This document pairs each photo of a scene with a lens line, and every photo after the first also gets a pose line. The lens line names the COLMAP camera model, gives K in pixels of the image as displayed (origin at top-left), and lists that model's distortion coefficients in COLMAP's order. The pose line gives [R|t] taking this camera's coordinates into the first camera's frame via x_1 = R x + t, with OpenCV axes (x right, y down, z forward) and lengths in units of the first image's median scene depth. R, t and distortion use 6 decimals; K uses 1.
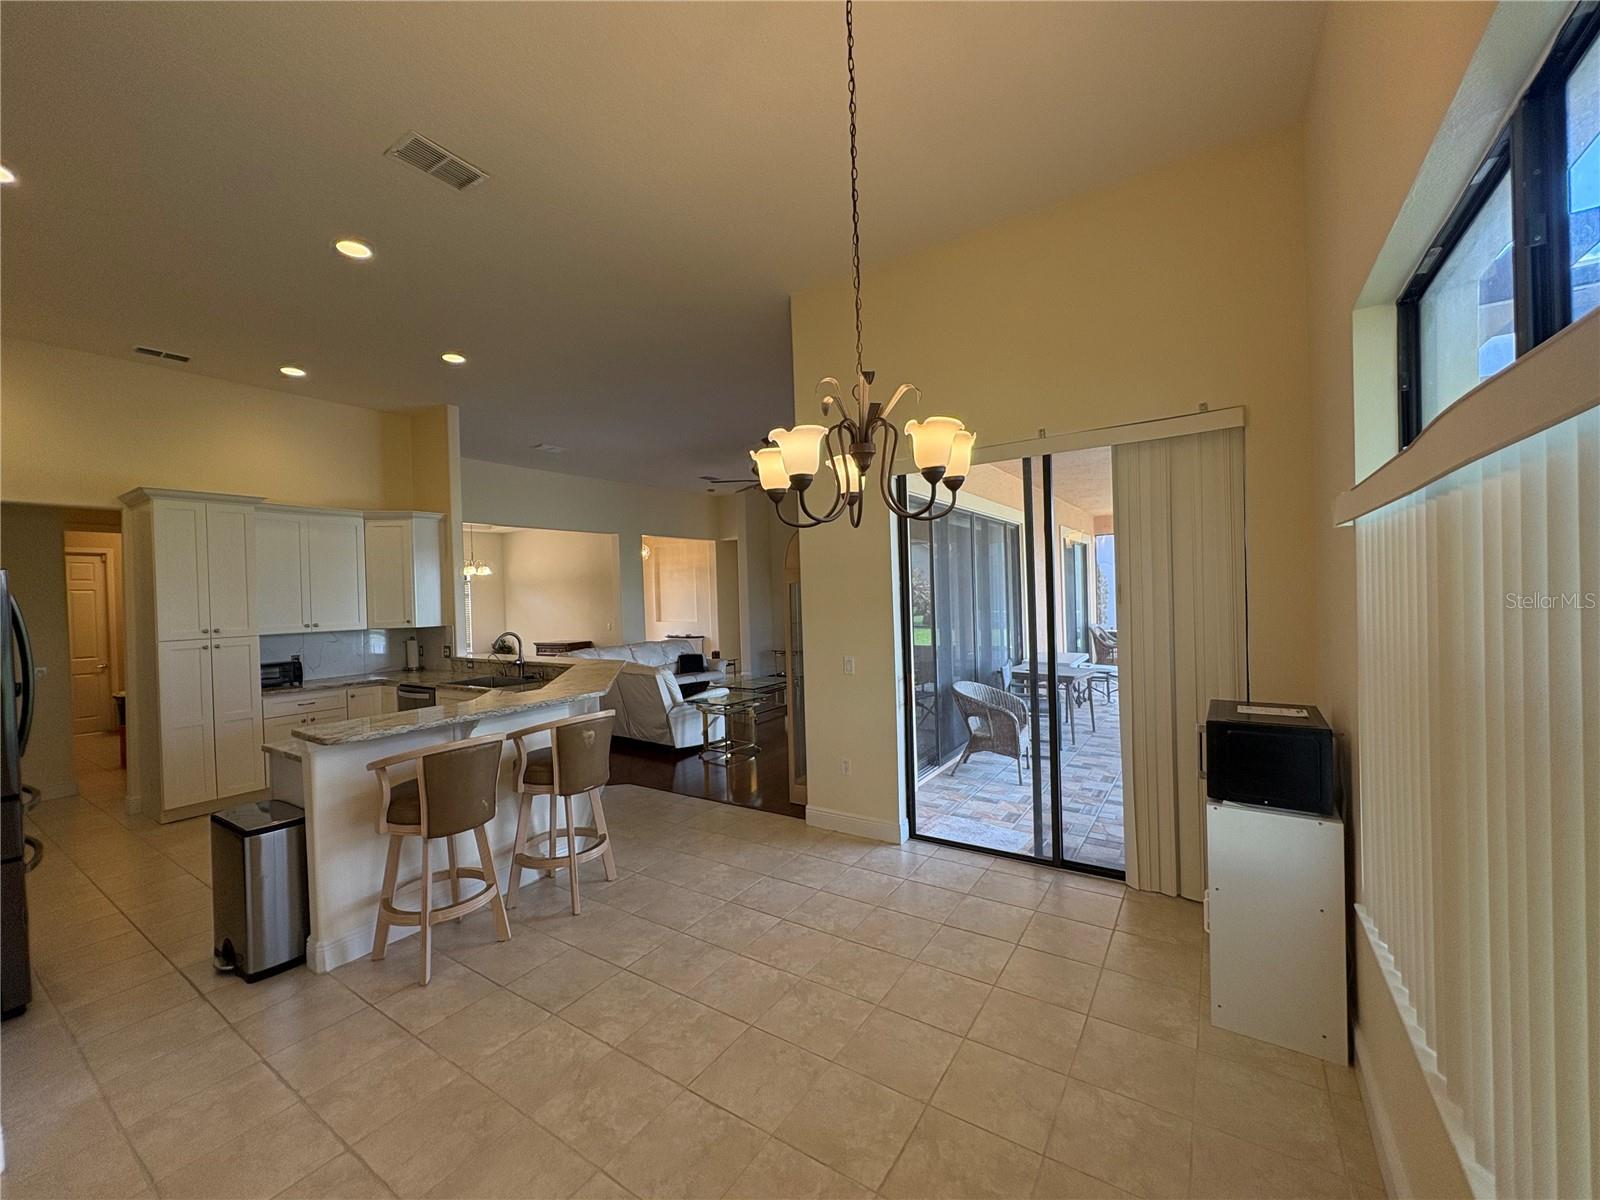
lens RADIAL K [[638.8, 0, 798.3], [0, 638.8, 599.5], [0, 0, 1]] dist [0.001110, 0.000025]
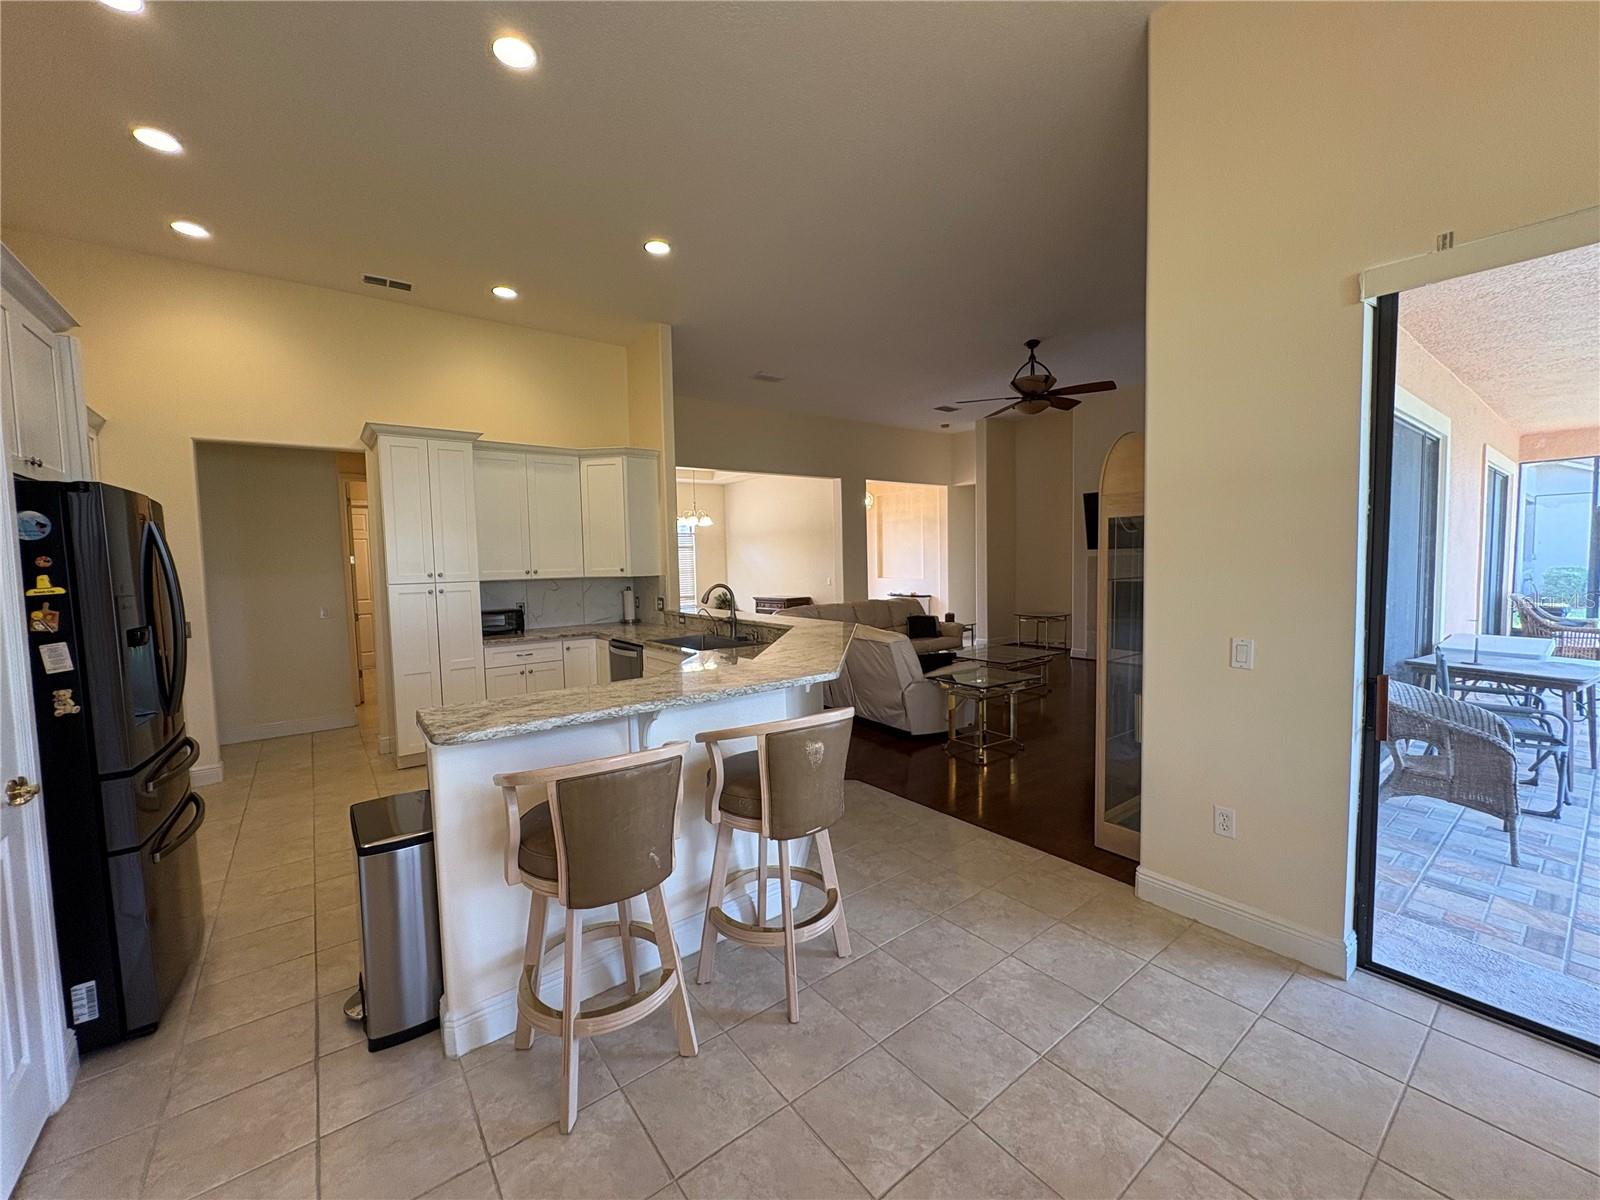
lens RADIAL K [[638.8, 0, 798.3], [0, 638.8, 599.5], [0, 0, 1]] dist [0.001110, 0.000025]
pose [[0.946147, 0.030496, -0.322297, -0.114850], [-0.009669, 0.997771, 0.066025, 0.020823], [0.323592, -0.059353, 0.944333, 0.324972]]
